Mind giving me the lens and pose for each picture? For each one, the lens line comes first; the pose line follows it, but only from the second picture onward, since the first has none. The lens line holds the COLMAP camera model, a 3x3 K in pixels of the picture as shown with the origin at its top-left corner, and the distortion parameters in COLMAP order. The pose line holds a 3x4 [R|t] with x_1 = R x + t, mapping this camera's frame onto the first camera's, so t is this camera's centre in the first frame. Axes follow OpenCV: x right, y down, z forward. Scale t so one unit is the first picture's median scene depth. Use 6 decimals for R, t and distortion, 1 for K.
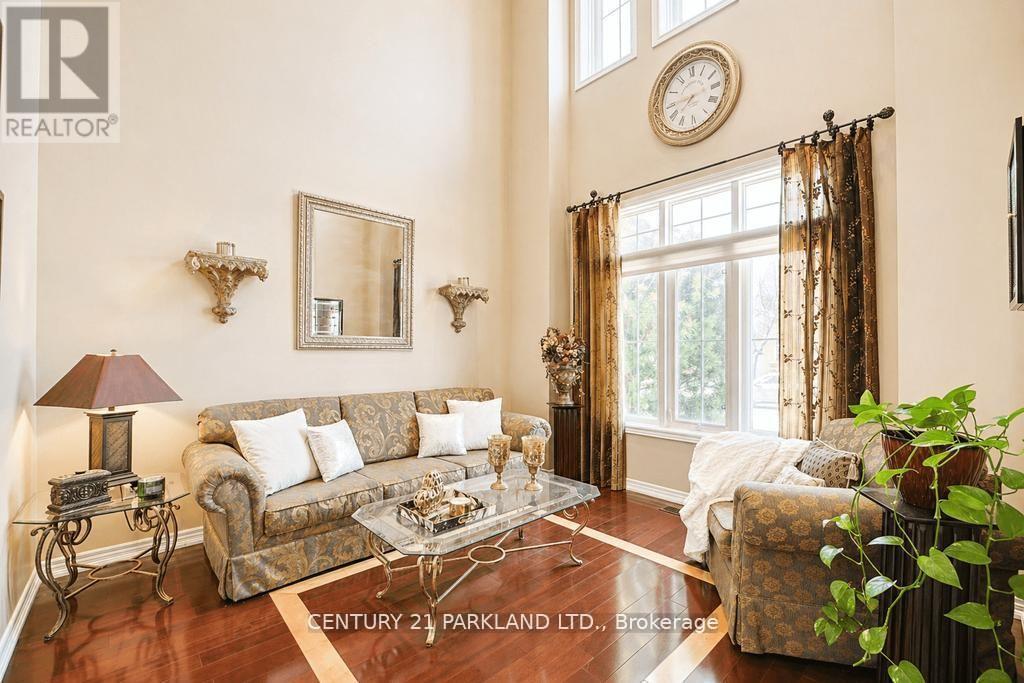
lens RADIAL K [[427.9, 0, 512.9], [0, 427.9, 343.9], [0, 0, 1]] dist [-0.031195, 0.009068]
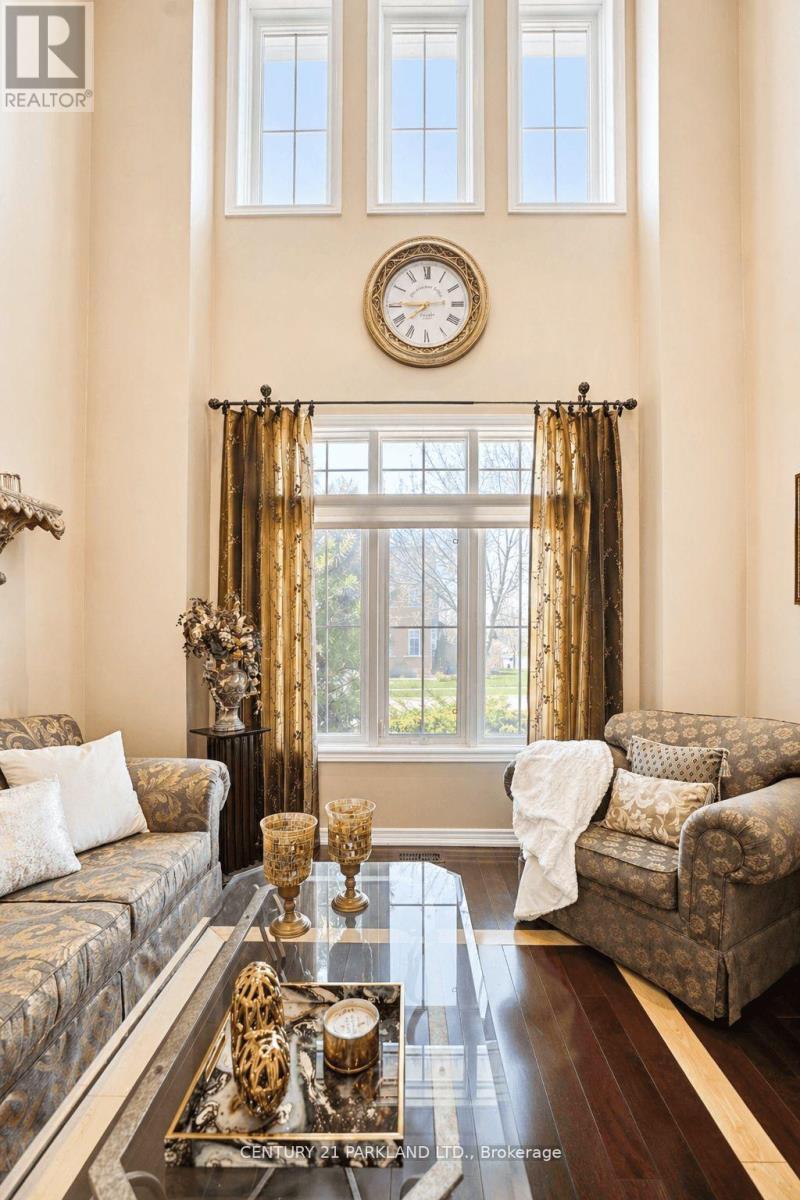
lens RADIAL K [[501.5, 0, 287.0], [0, 501.5, 638.2], [0, 0, 1]] dist [-0.031195, 0.009068]
pose [[0.689541, 0.013669, 0.724117, -0.369654], [-0.014807, 0.999879, -0.004774, 0.020251], [-0.724095, -0.007430, 0.689660, 0.542904]]
